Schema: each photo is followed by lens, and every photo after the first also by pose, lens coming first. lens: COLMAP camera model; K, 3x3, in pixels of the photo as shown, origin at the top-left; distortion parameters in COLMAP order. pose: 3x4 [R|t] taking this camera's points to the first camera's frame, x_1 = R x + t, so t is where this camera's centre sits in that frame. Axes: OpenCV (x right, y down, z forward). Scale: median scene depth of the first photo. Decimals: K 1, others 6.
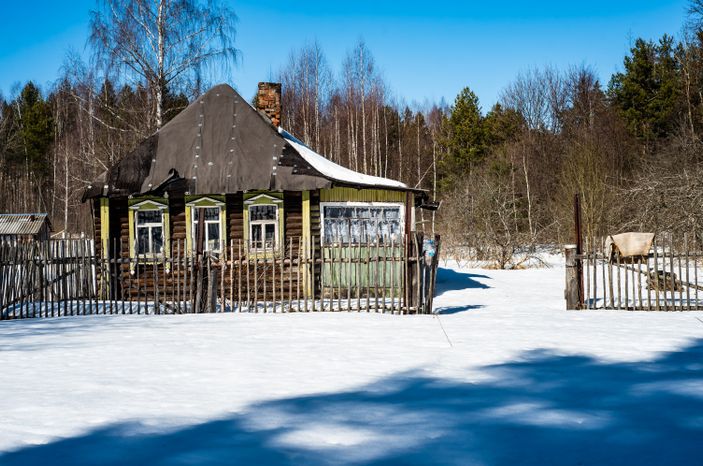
lens RADIAL K [[1035.8, 0, 349.5], [0, 1035.8, 230.9], [0, 0, 1]] dist [-0.016583, 0.000000]
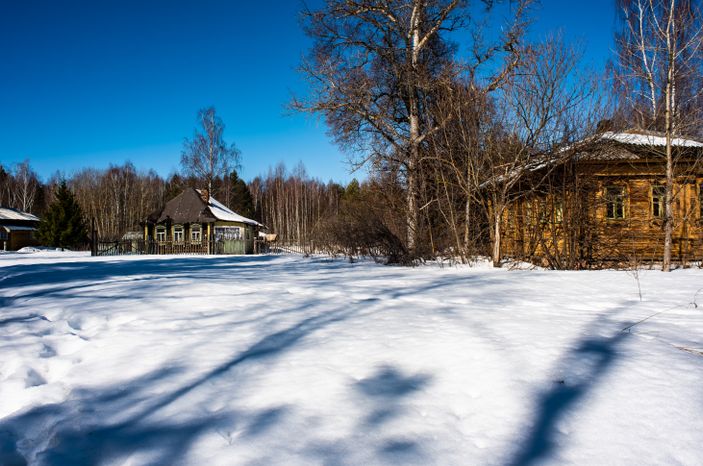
lens RADIAL K [[517.3, 0, 354.2], [0, 517.3, 230.0], [0, 0, 1]] dist [-0.070224, 0.059725]
pose [[0.999978, 0.004582, -0.004740, 0.411779], [-0.004691, 0.999717, -0.023303, 0.019175], [0.004632, 0.023325, 0.999717, -0.580018]]
